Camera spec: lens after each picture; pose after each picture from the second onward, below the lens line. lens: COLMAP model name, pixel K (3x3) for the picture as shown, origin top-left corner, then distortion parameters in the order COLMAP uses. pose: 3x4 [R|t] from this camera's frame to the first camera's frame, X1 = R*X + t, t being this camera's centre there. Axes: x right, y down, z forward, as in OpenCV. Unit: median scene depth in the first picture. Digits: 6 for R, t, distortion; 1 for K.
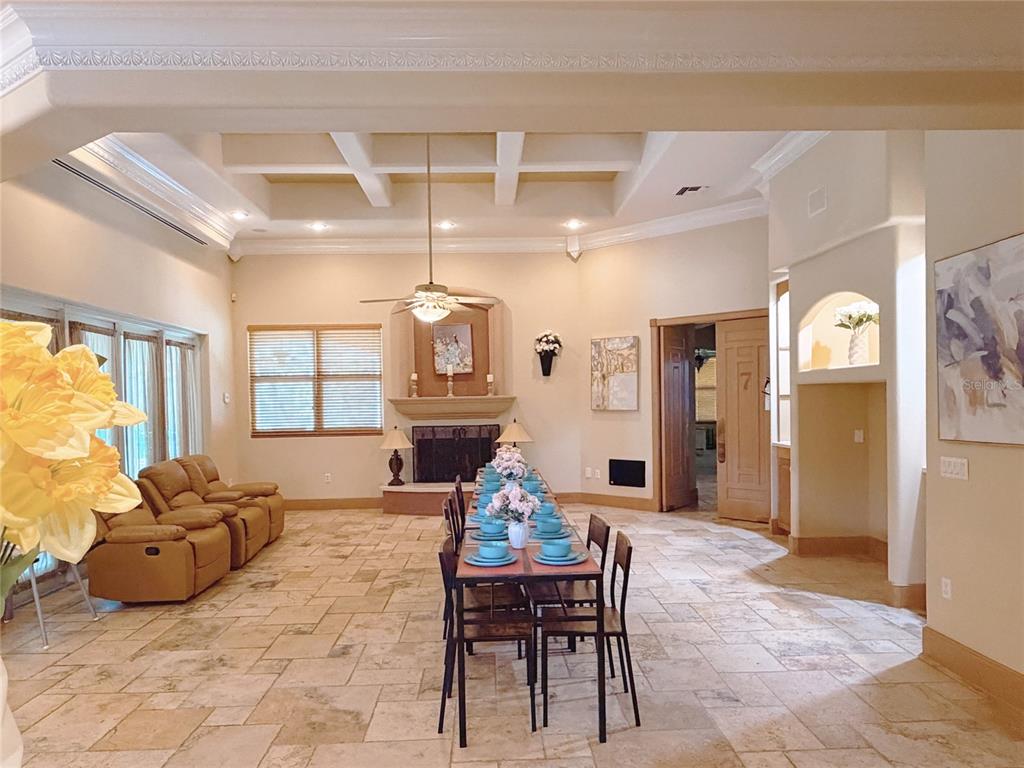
lens RADIAL K [[669.4, 0, 512.2], [0, 669.4, 412.9], [0, 0, 1]] dist [0.001298, -0.001821]
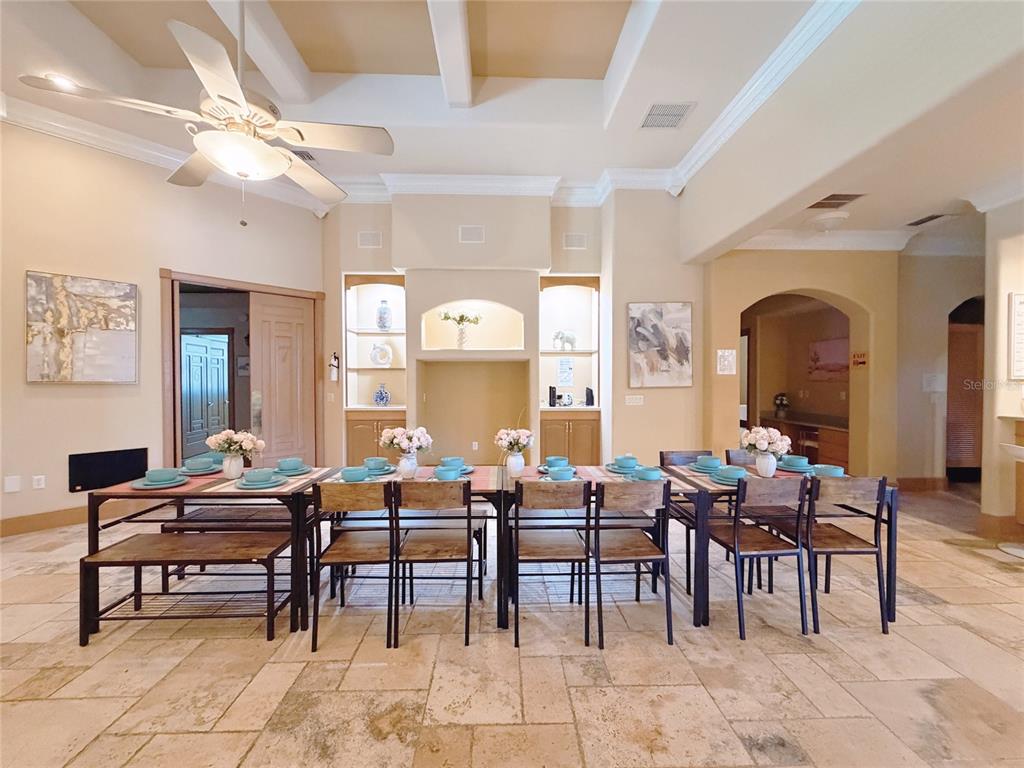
lens RADIAL K [[429.1, 0, 517.1], [0, 429.1, 383.2], [0, 0, 1]] dist [-0.002135, 0.000341]
pose [[0.001462, 0.008384, 0.999964, -0.298377], [0.024801, 0.999657, -0.008418, 0.011997], [-0.999691, 0.024813, 0.001253, 0.568359]]
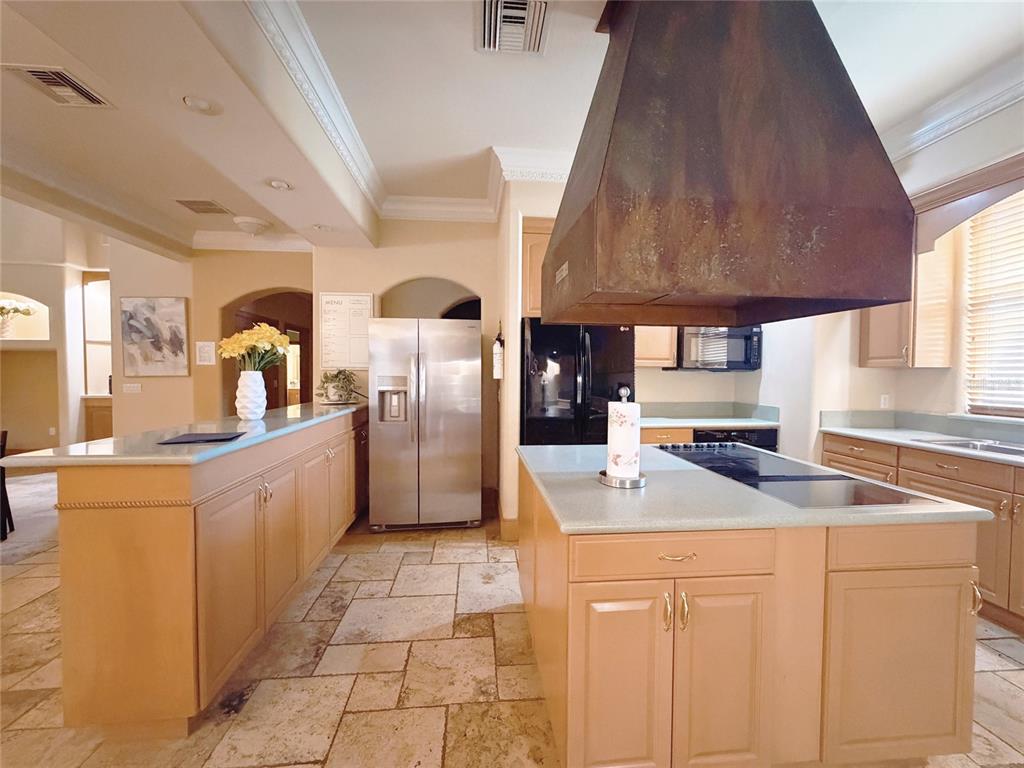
lens RADIAL K [[411.6, 0, 514.5], [0, 411.6, 387.3], [0, 0, 1]] dist [-0.003300, 0.000276]
pose [[-0.053792, -0.010989, 0.998492, -0.346076], [0.017001, 0.999784, 0.011919, 0.035177], [-0.998407, 0.017617, -0.053593, -0.103453]]
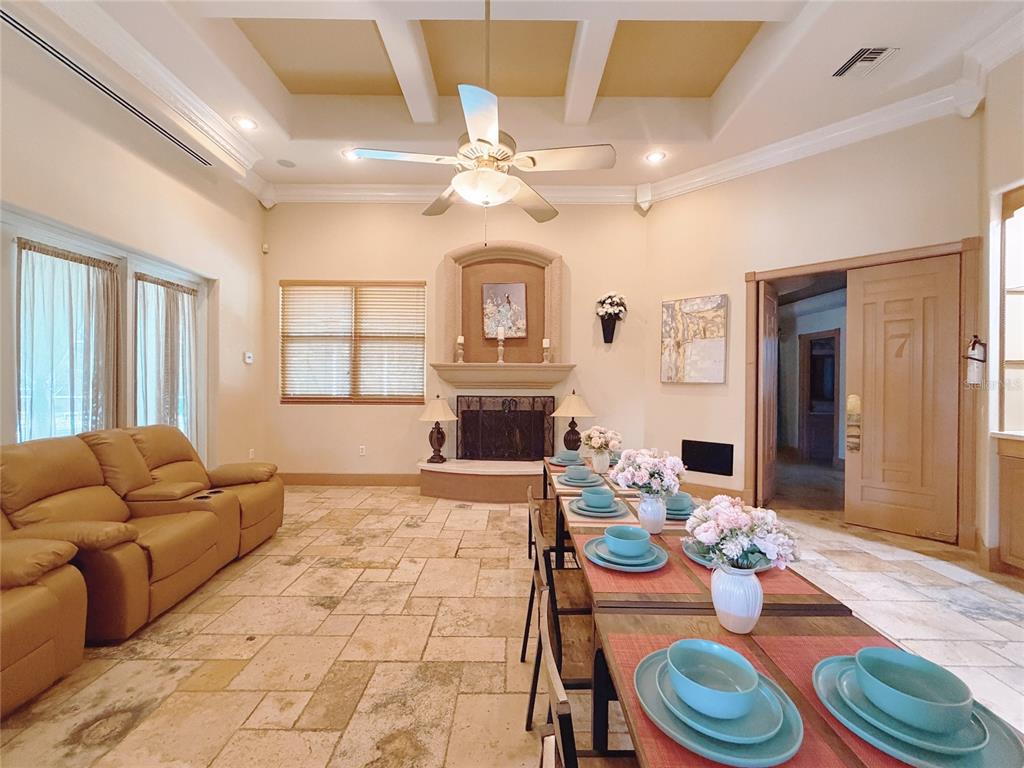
lens RADIAL K [[429.1, 0, 507.8], [0, 429.1, 382.9], [0, 0, 1]] dist [-0.002135, 0.000341]
pose [[0.998444, 0.024818, -0.049932, -0.056208], [-0.025806, 0.999482, -0.019247, 0.012979], [0.049429, 0.020506, 0.998567, 0.453066]]
